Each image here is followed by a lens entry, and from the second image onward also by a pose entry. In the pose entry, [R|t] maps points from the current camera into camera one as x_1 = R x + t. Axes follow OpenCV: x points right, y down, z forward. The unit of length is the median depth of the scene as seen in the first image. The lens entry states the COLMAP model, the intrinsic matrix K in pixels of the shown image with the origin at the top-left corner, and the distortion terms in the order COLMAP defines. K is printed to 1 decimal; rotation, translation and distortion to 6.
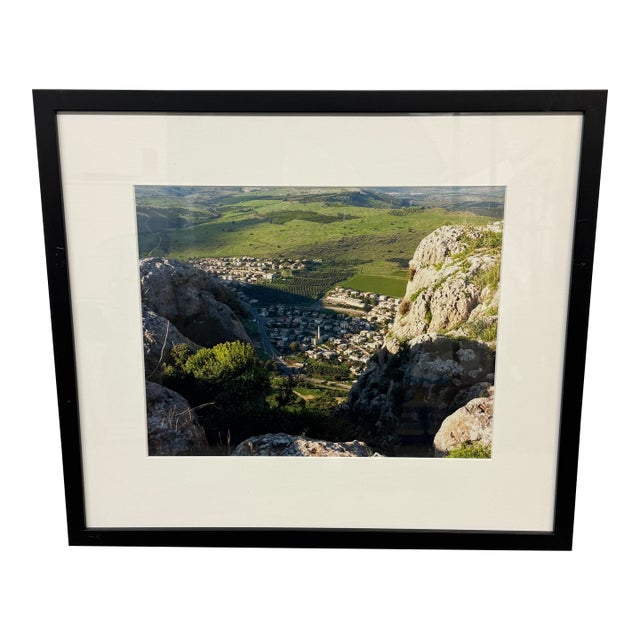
lens RADIAL K [[871.6, 0, 320.1], [0, 871.6, 320.6], [0, 0, 1]] dist [0.100446, 0.000000]
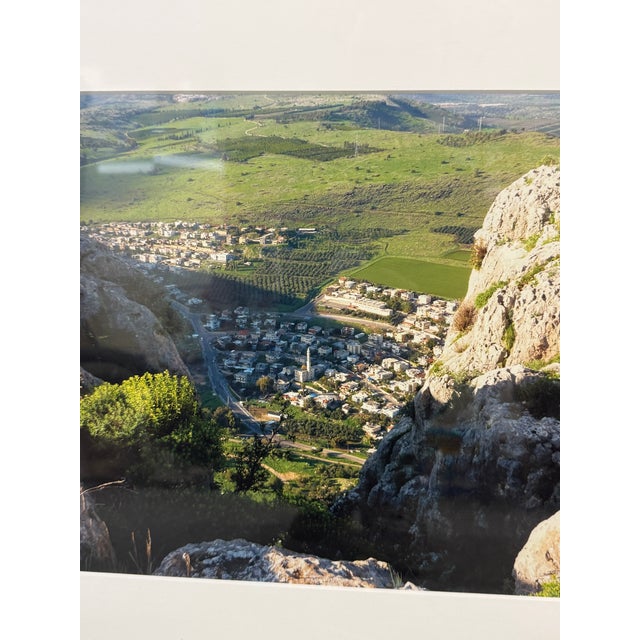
lens RADIAL K [[693.2, 0, 307.7], [0, 693.2, 300.5], [0, 0, 1]] dist [0.099058, 0.000000]
pose [[0.997950, 0.019565, -0.060939, 0.024783], [-0.025927, 0.994090, -0.105420, 0.022795], [0.058517, 0.106784, 0.992559, 0.555322]]
